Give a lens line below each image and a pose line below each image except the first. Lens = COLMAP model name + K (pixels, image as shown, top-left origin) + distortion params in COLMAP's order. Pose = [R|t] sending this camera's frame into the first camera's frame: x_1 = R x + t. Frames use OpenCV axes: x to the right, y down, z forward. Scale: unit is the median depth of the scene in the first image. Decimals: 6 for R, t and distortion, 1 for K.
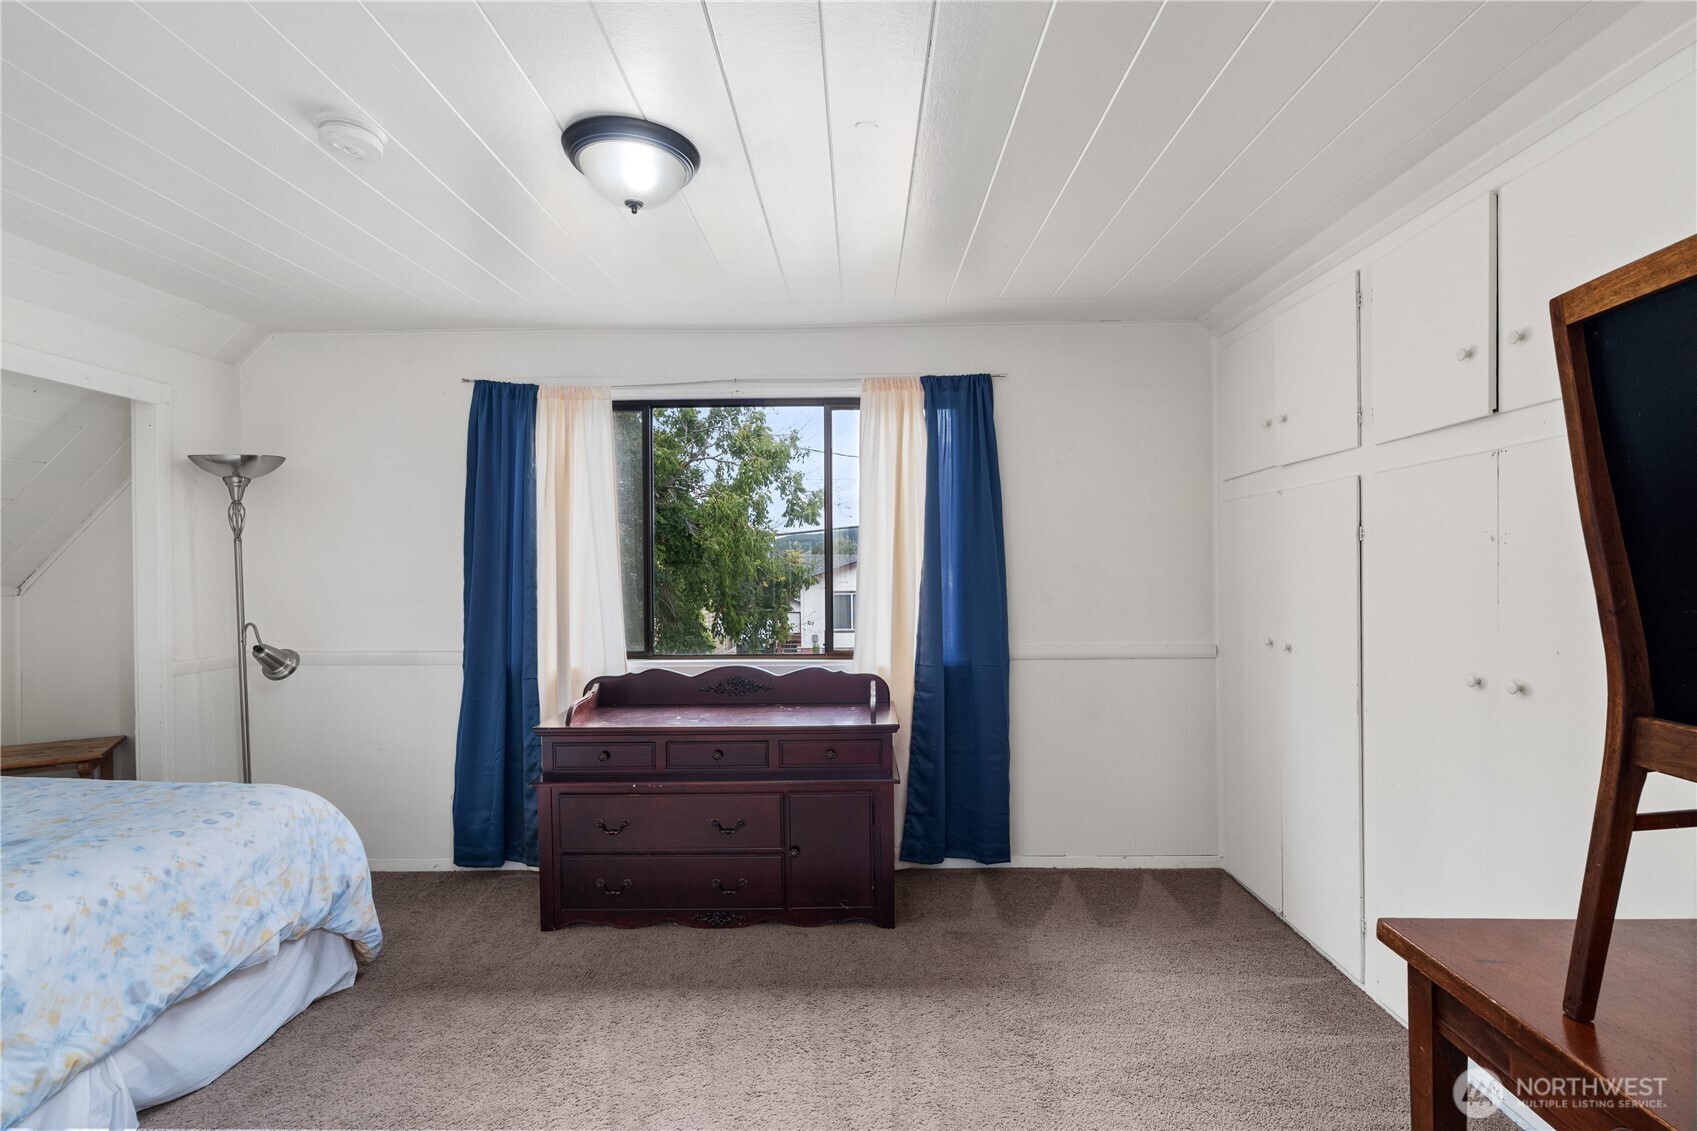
lens RADIAL K [[769.5, 0, 853.7], [0, 769.5, 576.5], [0, 0, 1]] dist [-0.003703, 0.000149]
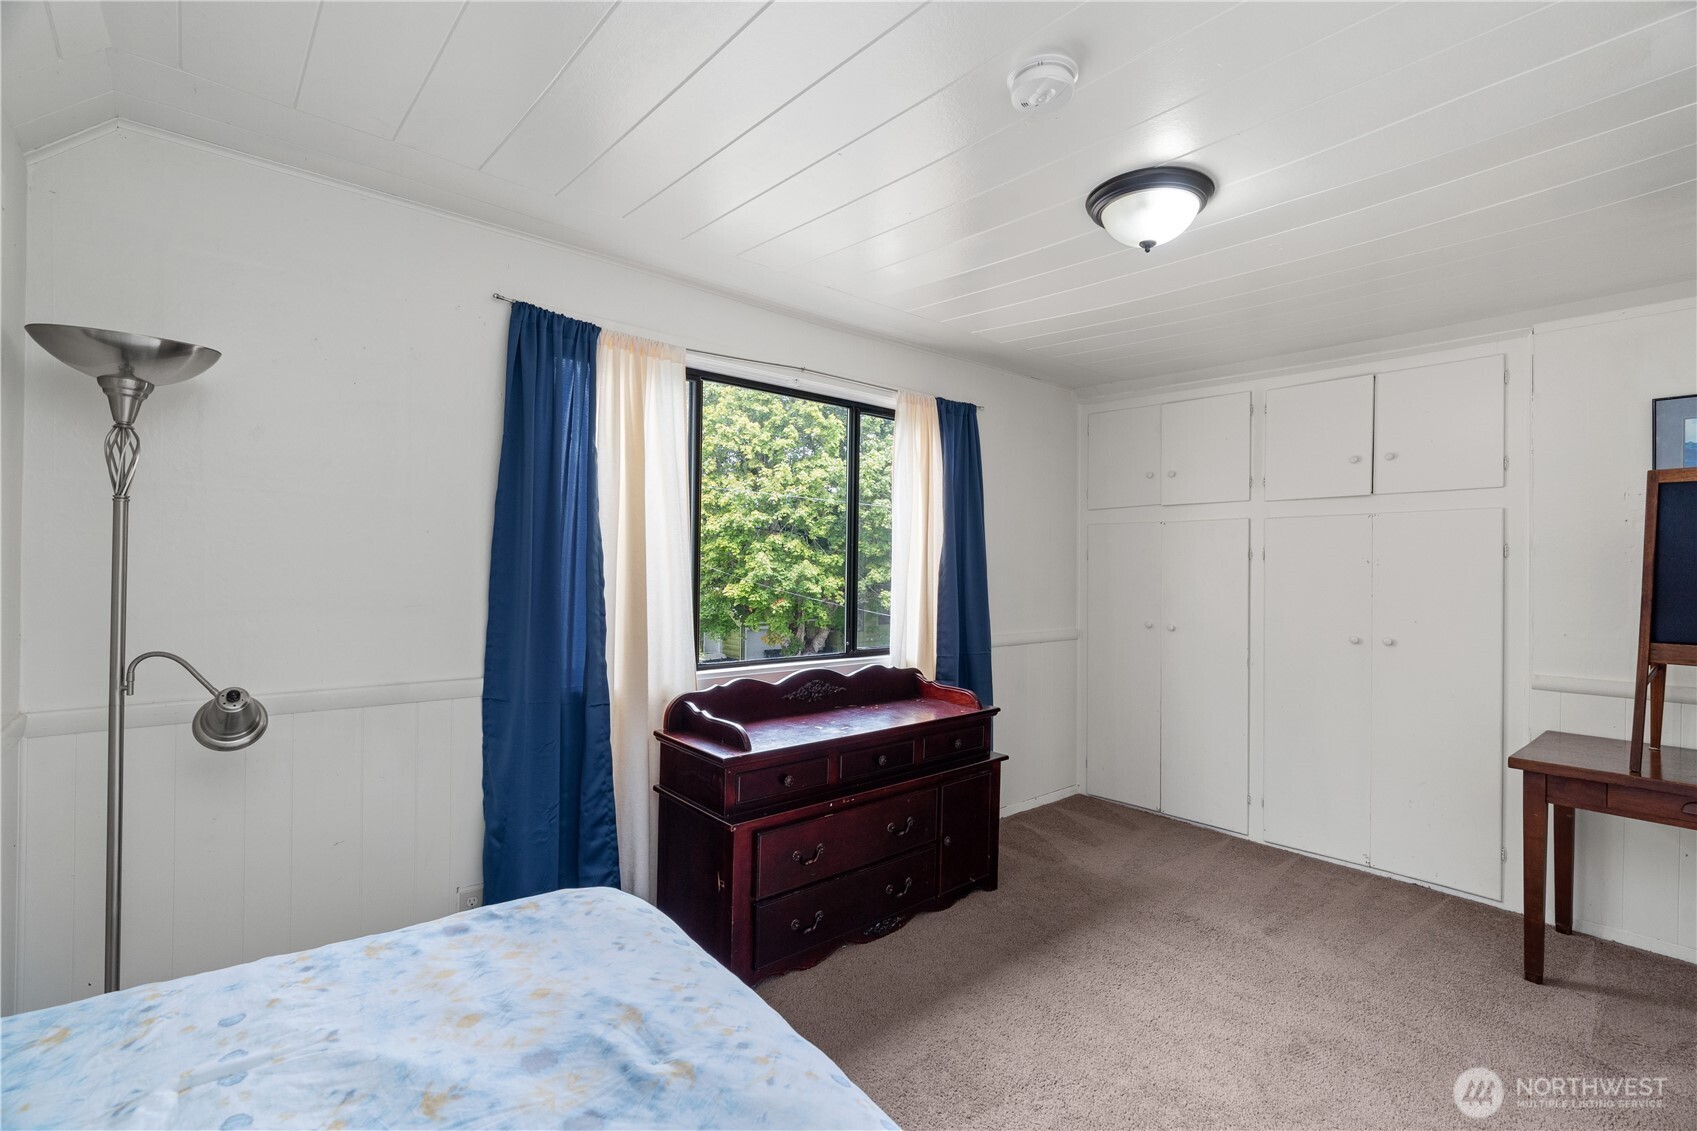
lens RADIAL K [[761.5, 0, 848.5], [0, 761.5, 565.5], [0, 0, 1]] dist [-0.004368, 0.000174]
pose [[0.747861, 0.019672, 0.663564, -0.764752], [-0.011548, 0.999795, -0.016626, 0.002755], [-0.663755, 0.004771, 0.747935, 0.270132]]
